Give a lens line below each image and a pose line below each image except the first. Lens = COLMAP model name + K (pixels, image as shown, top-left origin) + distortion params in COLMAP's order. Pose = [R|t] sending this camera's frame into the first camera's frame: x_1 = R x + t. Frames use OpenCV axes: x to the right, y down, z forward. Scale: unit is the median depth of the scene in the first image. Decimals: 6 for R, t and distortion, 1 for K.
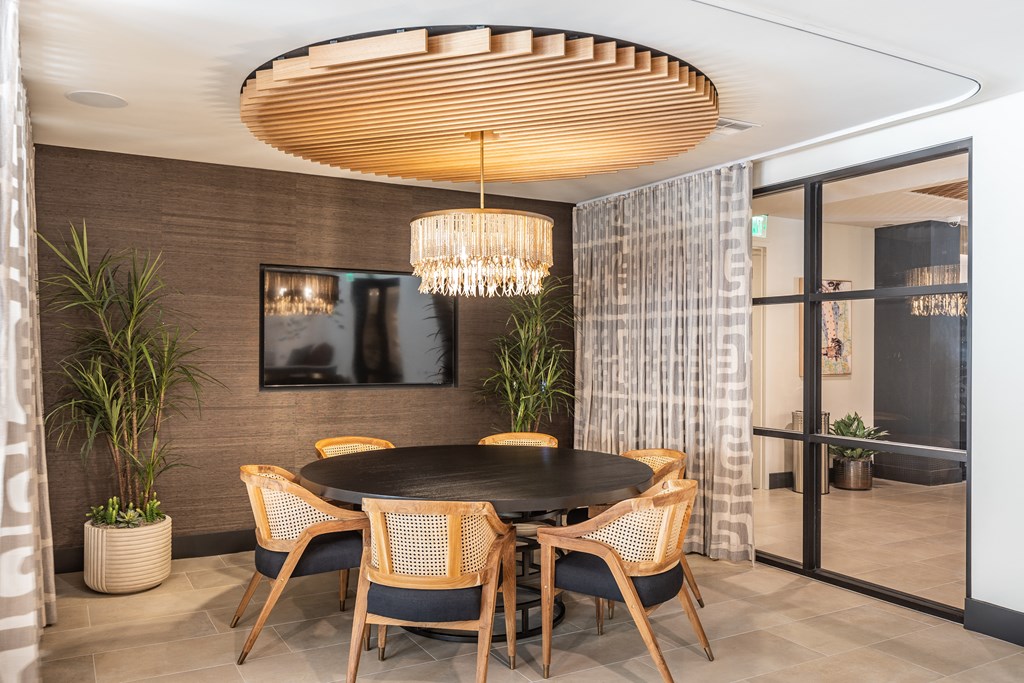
lens RADIAL K [[784.6, 0, 511.1], [0, 784.6, 342.3], [0, 0, 1]] dist [0.033159, -0.009829]
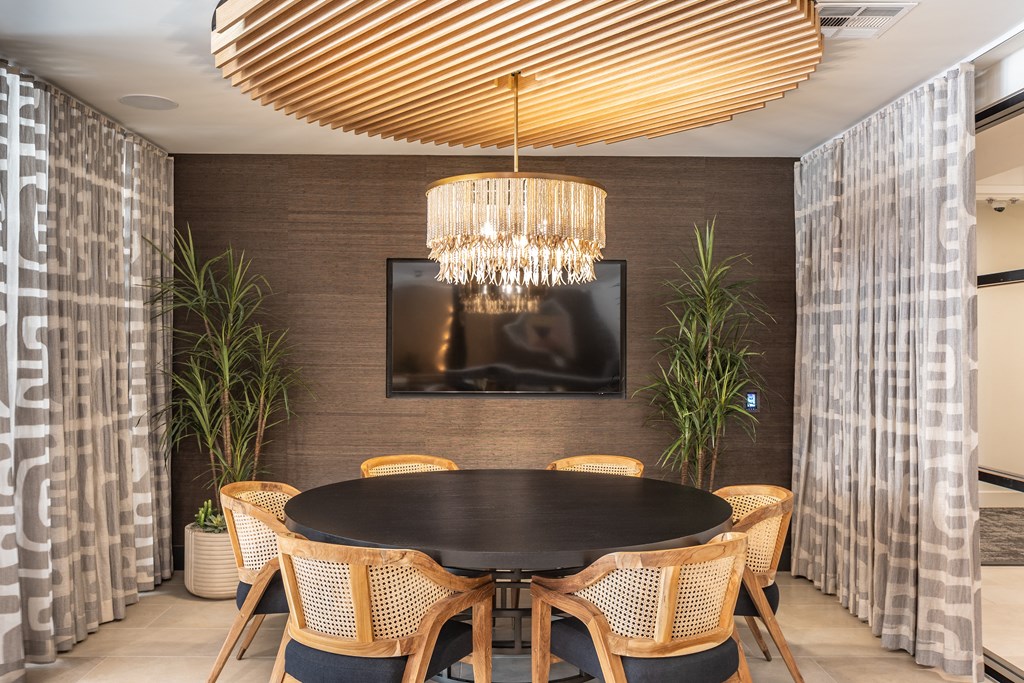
lens RADIAL K [[861.9, 0, 512.3], [0, 861.9, 344.8], [0, 0, 1]] dist [0.013122, -0.005109]
pose [[0.885678, -0.002475, -0.464294, 0.285988], [0.004505, 0.999985, 0.003264, -0.001704], [0.464279, -0.004982, 0.885675, 0.183762]]
